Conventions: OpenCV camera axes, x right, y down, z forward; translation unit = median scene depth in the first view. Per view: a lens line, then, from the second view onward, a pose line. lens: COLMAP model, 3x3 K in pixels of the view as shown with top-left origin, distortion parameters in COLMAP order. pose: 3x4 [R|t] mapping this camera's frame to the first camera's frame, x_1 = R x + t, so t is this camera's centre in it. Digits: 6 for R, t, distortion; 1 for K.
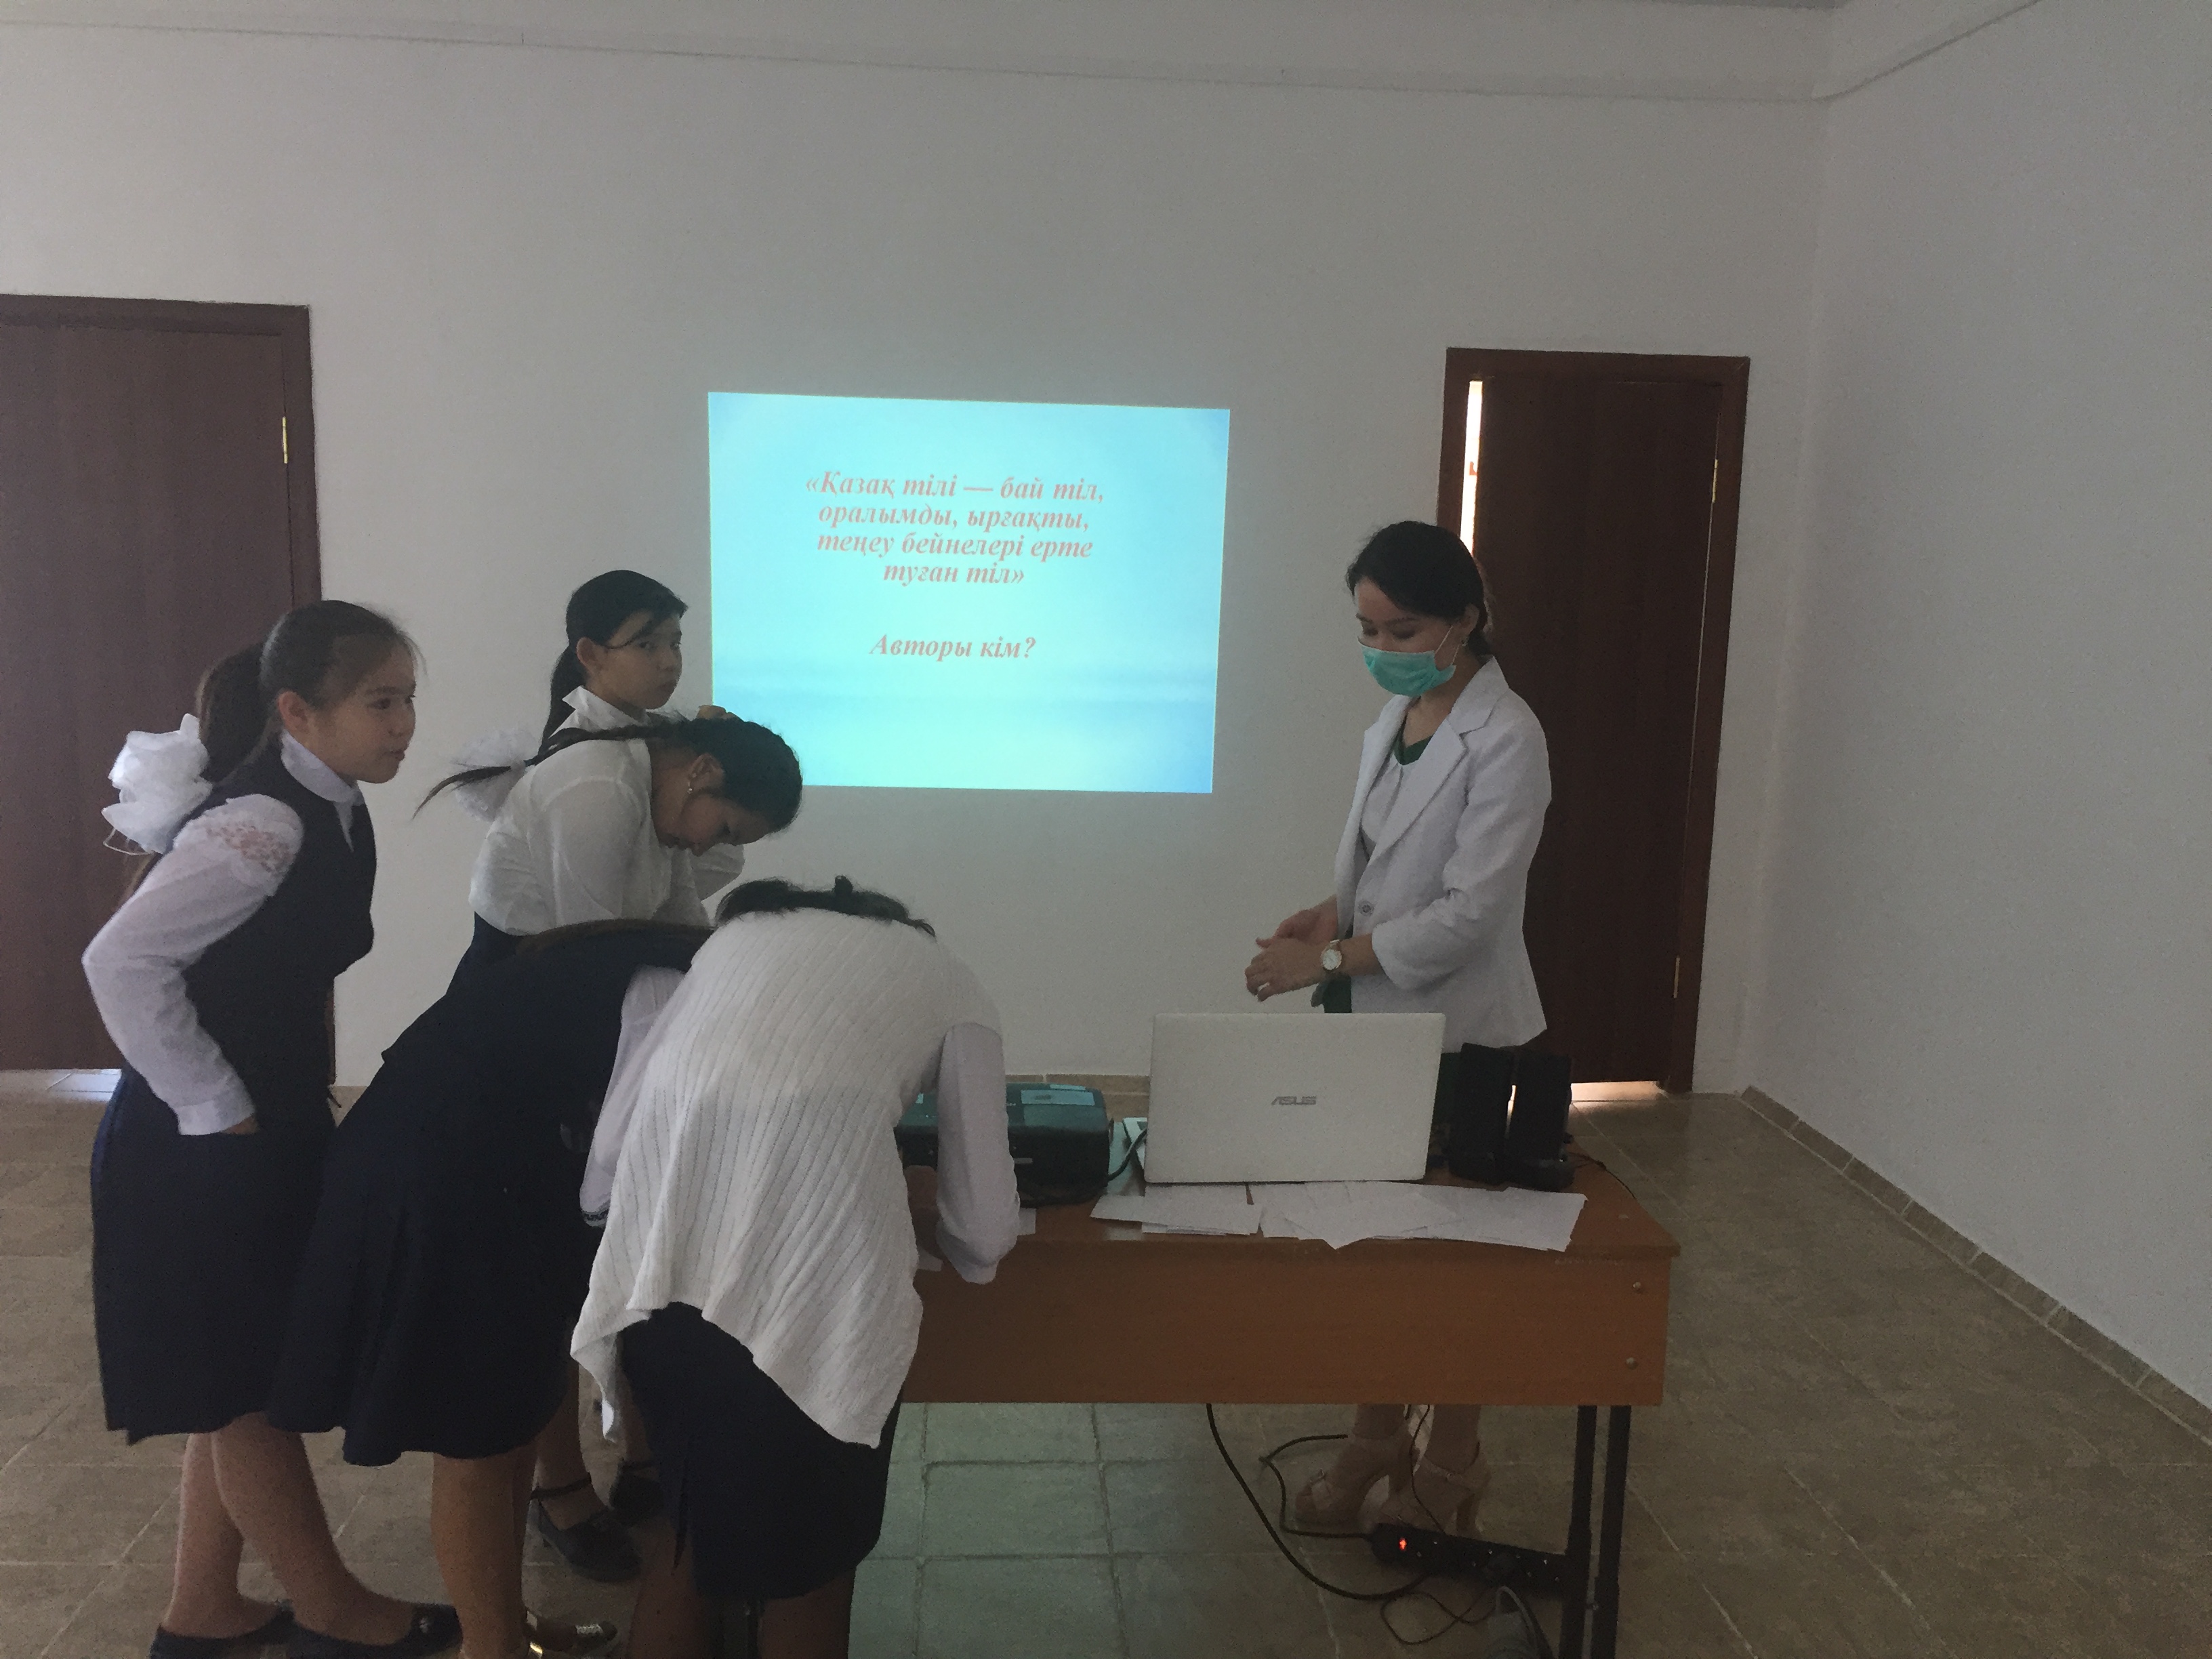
lens RADIAL K [[1913.5, 0, 1115.2], [0, 1913.5, 816.4], [0, 0, 1]] dist [0.050001, -0.075274]
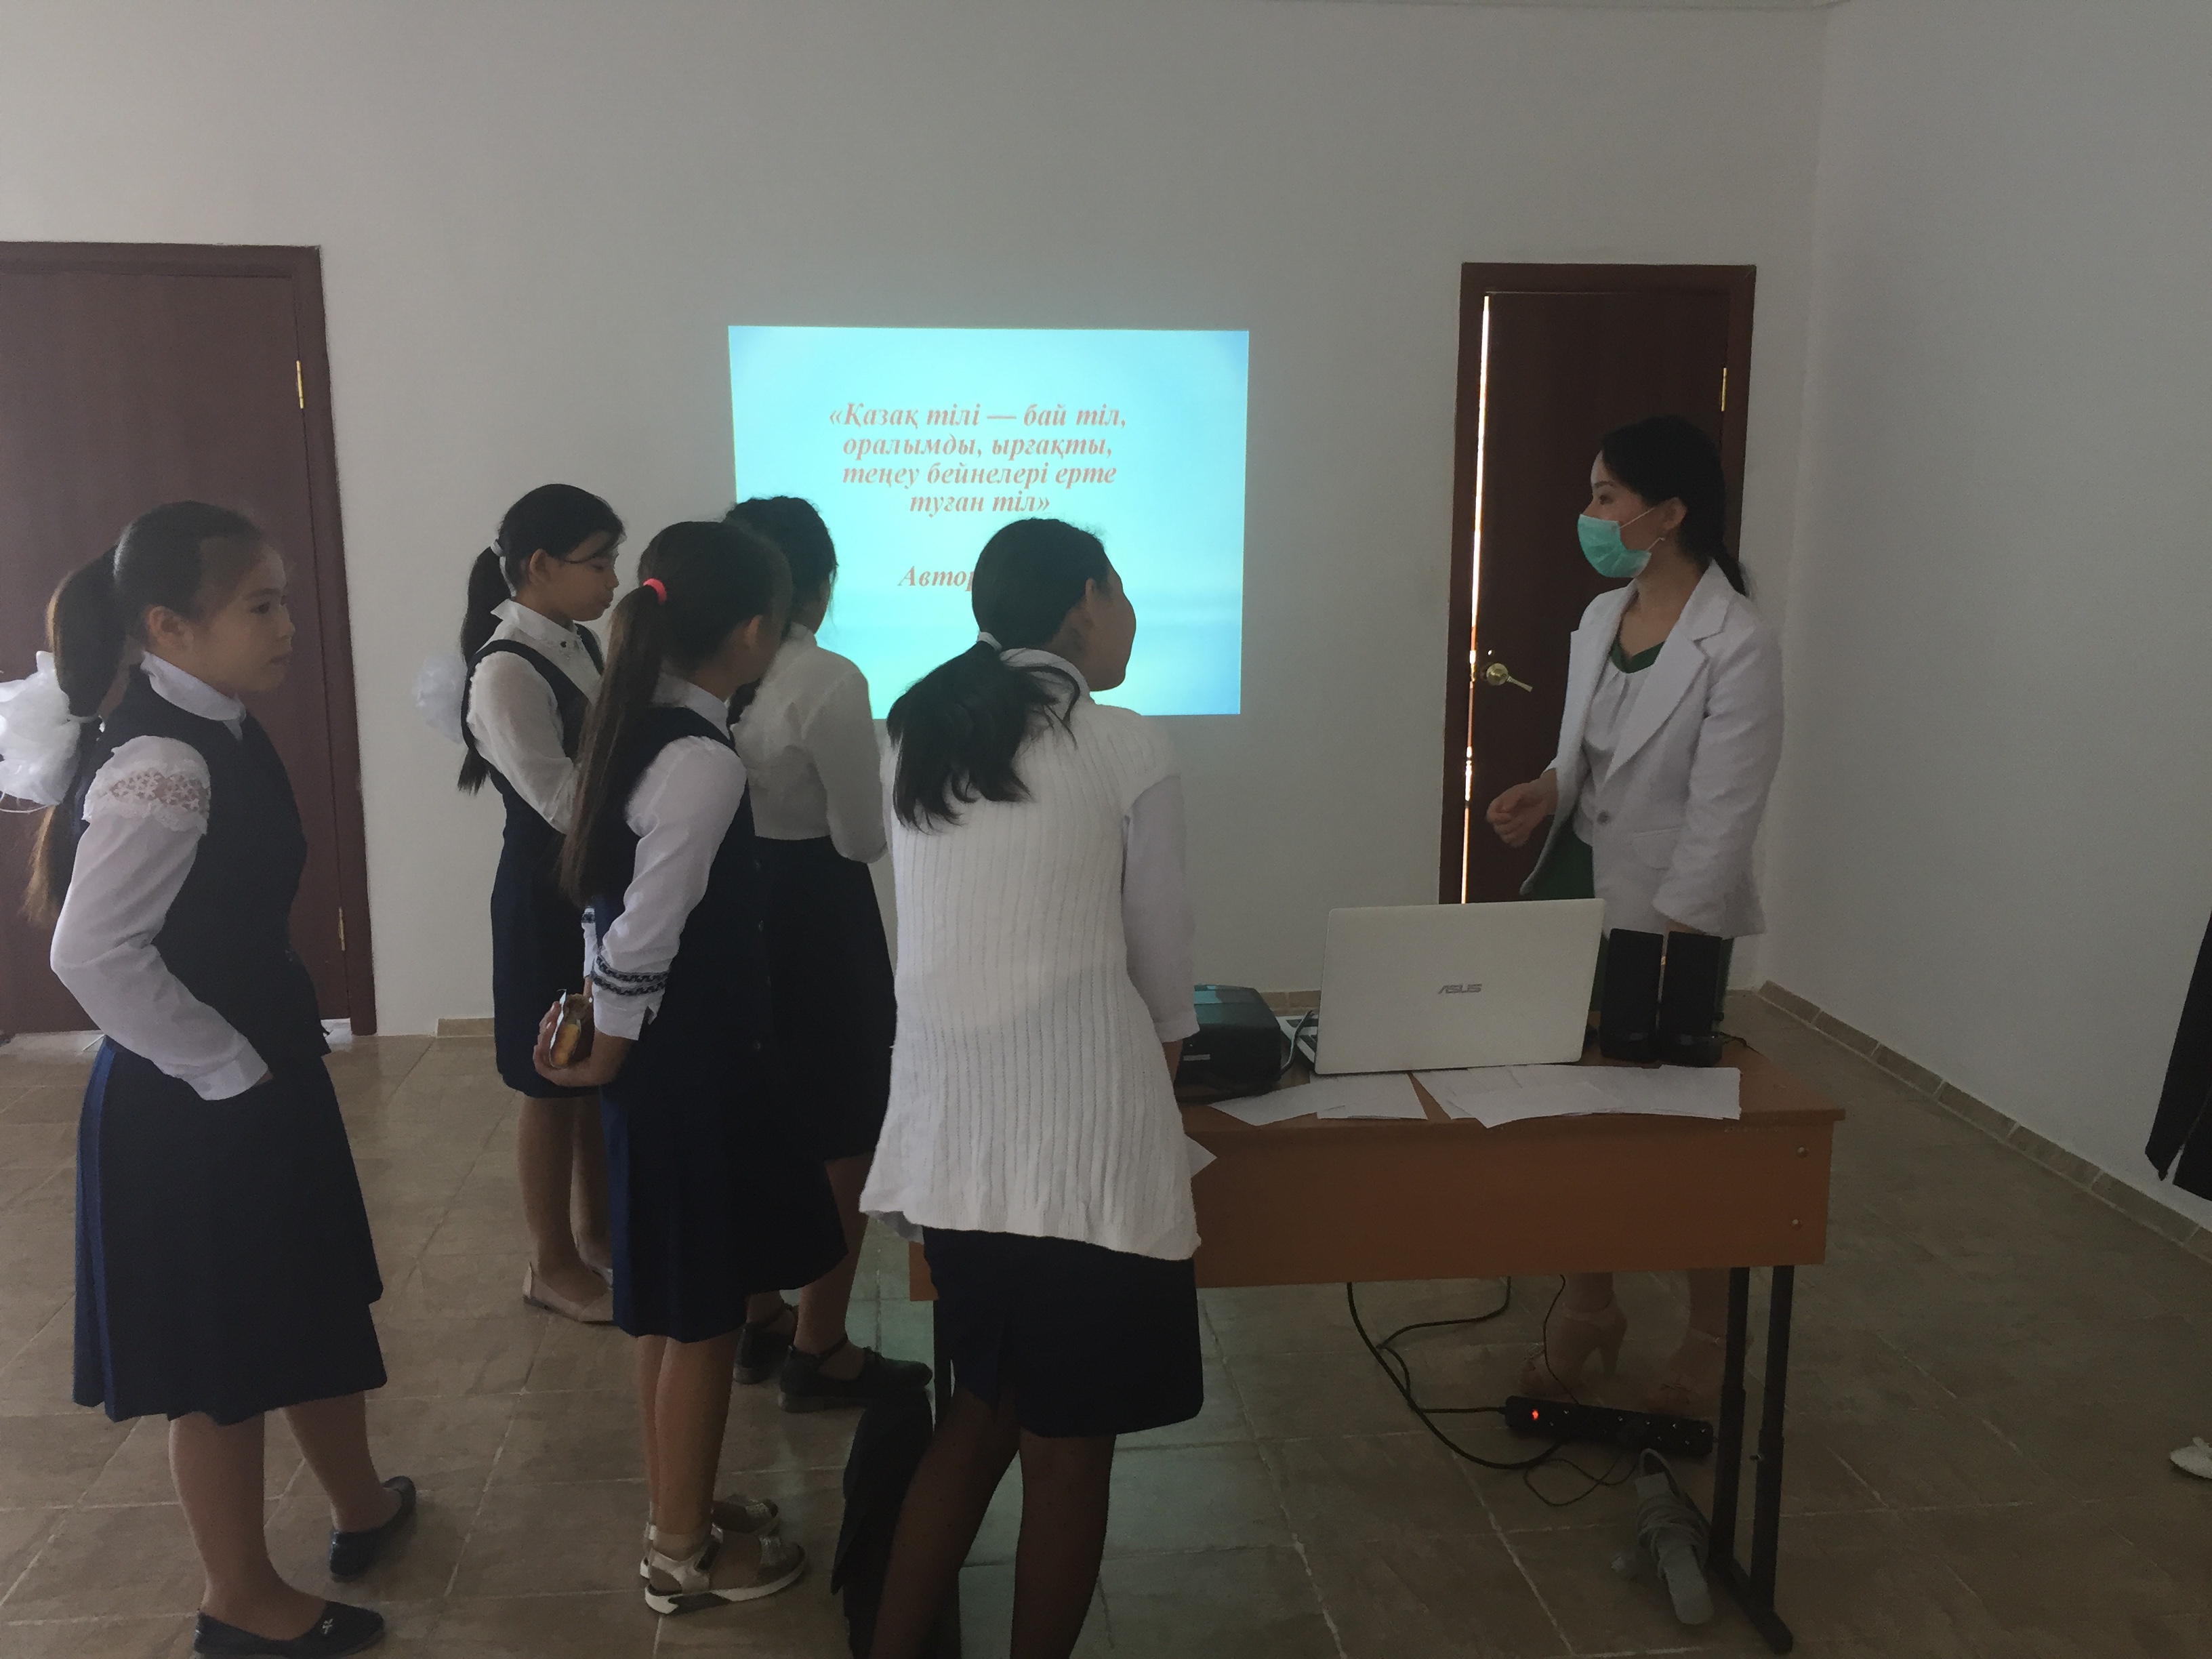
lens RADIAL K [[1913.5, 0, 1115.7], [0, 1913.5, 822.4], [0, 0, 1]] dist [0.050001, -0.075274]
pose [[0.998469, -0.035686, 0.042254, -0.096318], [0.034221, 0.998805, 0.034902, 0.011881], [-0.043449, -0.033403, 0.998497, -0.014839]]
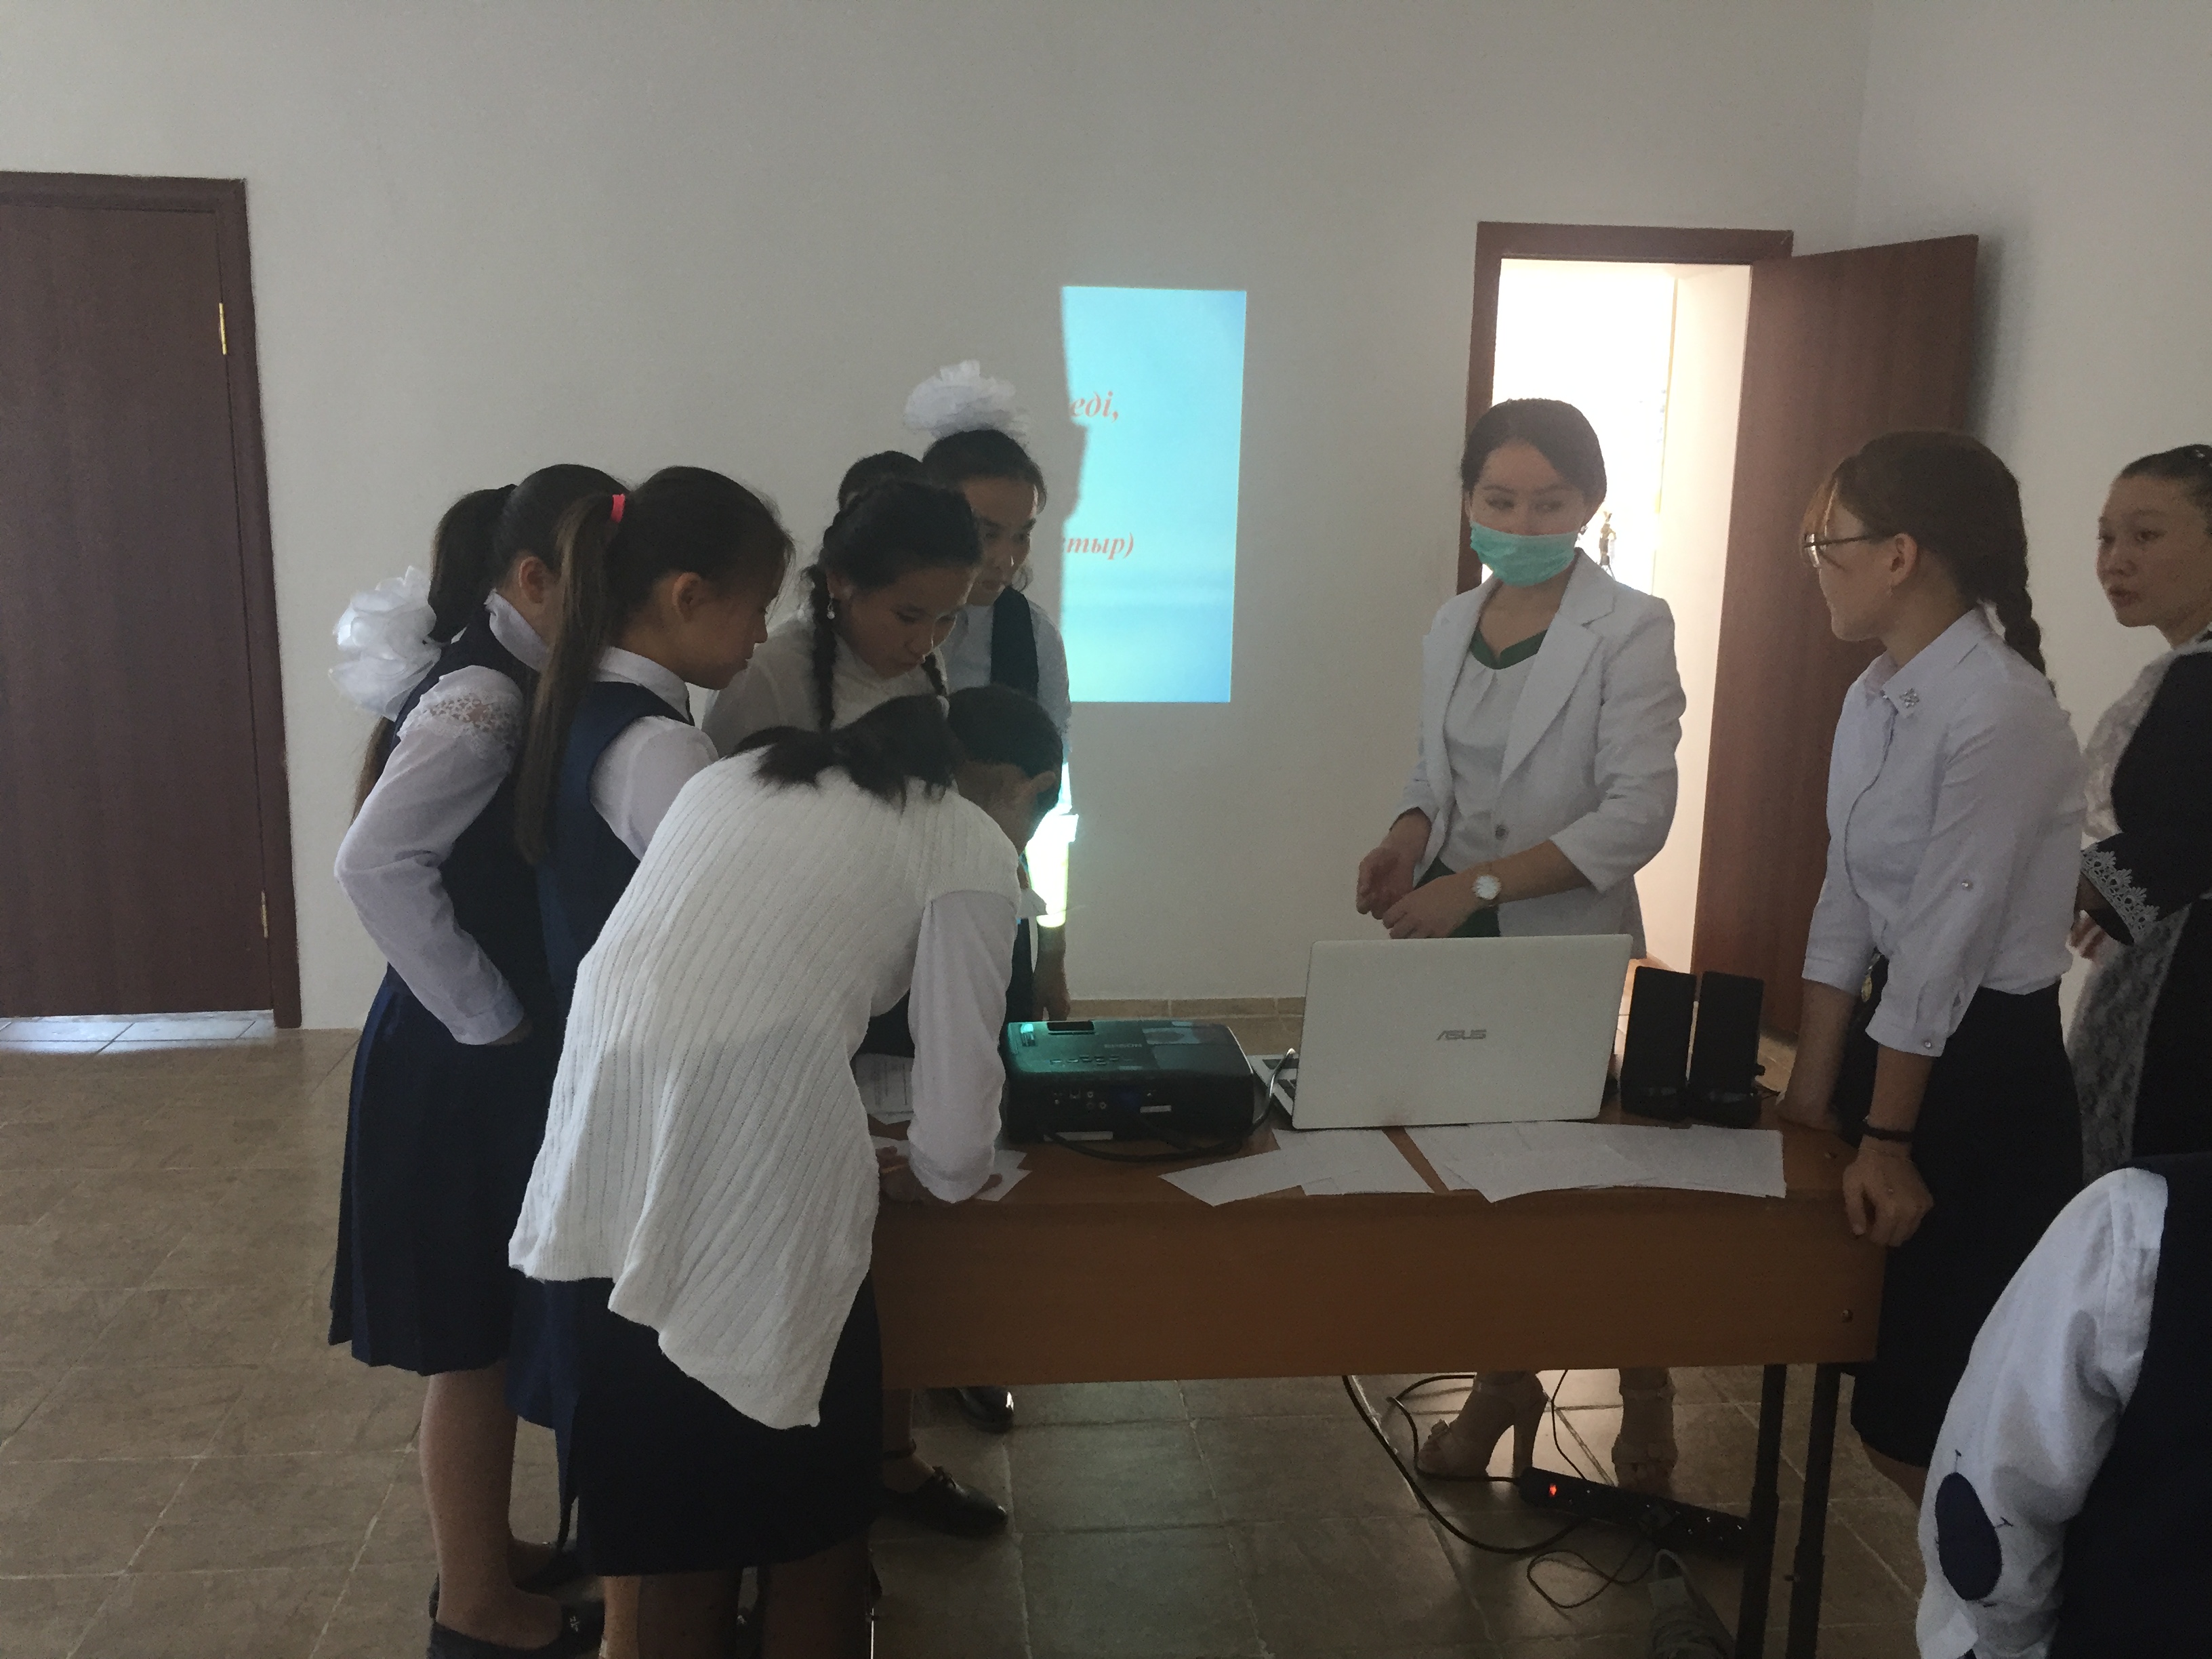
lens RADIAL K [[1913.5, 0, 1117.1], [0, 1913.5, 826.8], [0, 0, 1]] dist [0.050001, -0.075274]
pose [[0.998935, -0.017462, 0.042716, -0.075547], [0.015426, 0.998750, 0.047541, 0.004753], [-0.043493, -0.046831, 0.997956, 0.086756]]
